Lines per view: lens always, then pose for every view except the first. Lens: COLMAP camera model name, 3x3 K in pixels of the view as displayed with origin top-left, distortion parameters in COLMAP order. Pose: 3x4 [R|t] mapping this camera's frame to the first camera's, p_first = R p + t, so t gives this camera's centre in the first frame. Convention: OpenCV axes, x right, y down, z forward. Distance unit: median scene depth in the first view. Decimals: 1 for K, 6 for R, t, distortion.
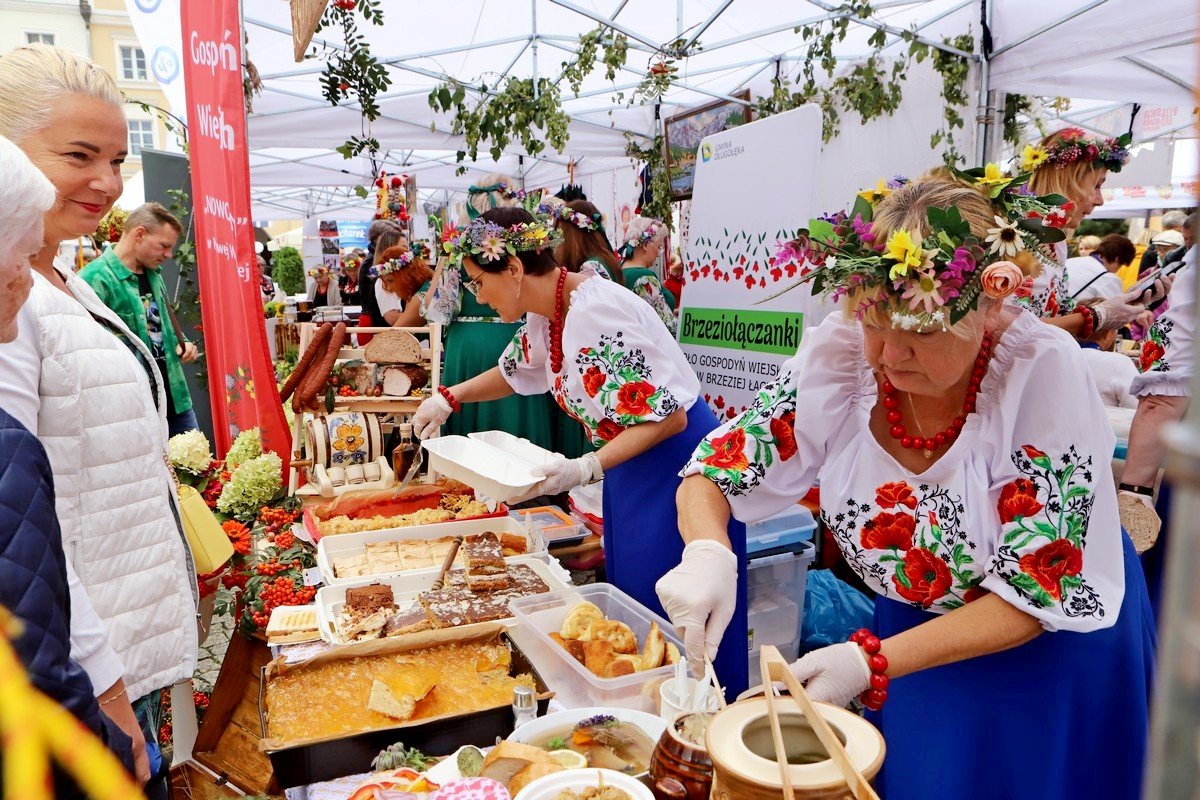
lens RADIAL K [[907.3, 0, 606.9], [0, 907.3, 399.0], [0, 0, 1]] dist [-0.001364, 0.003518]
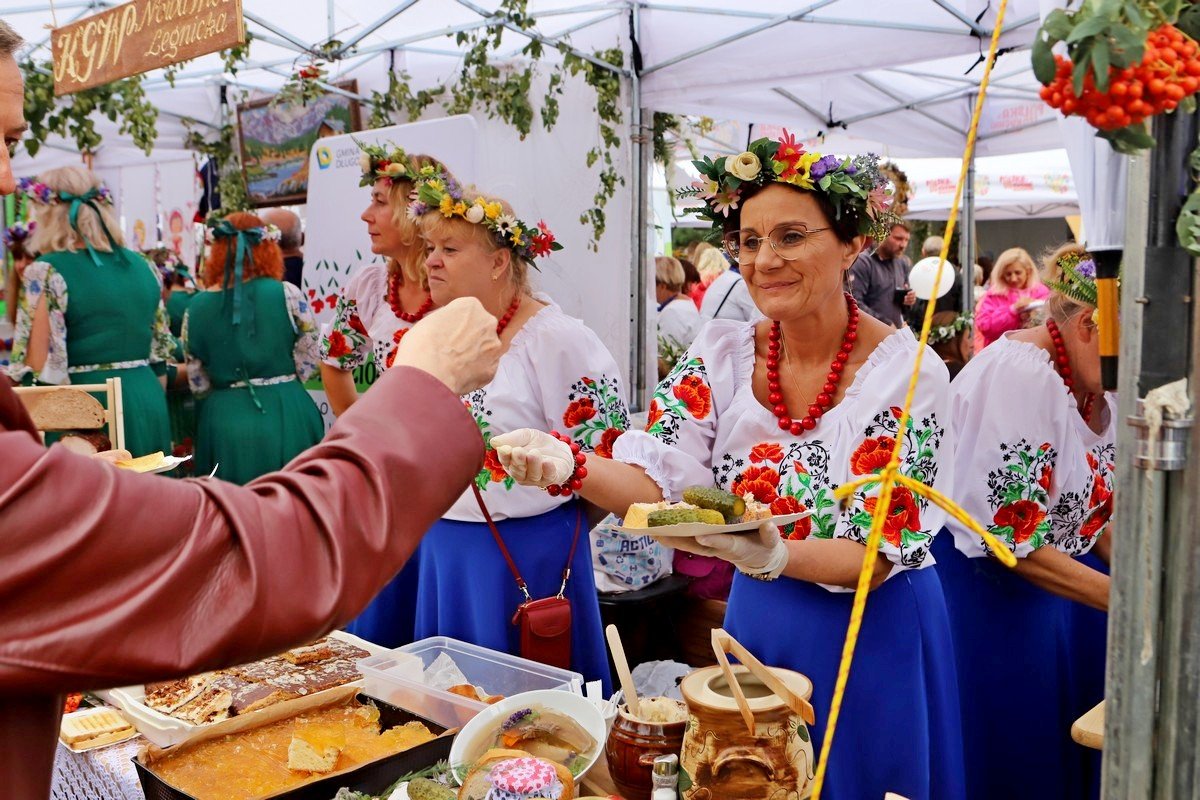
lens RADIAL K [[1218.5, 0, 600.0], [0, 1218.5, 400.0], [0, 0, 1]] dist [-0.019158, 0.005462]
pose [[0.913086, -0.043787, 0.405409, -0.143212], [0.062427, 0.997508, -0.032864, -0.000290], [-0.402960, 0.055316, 0.913544, -0.118457]]
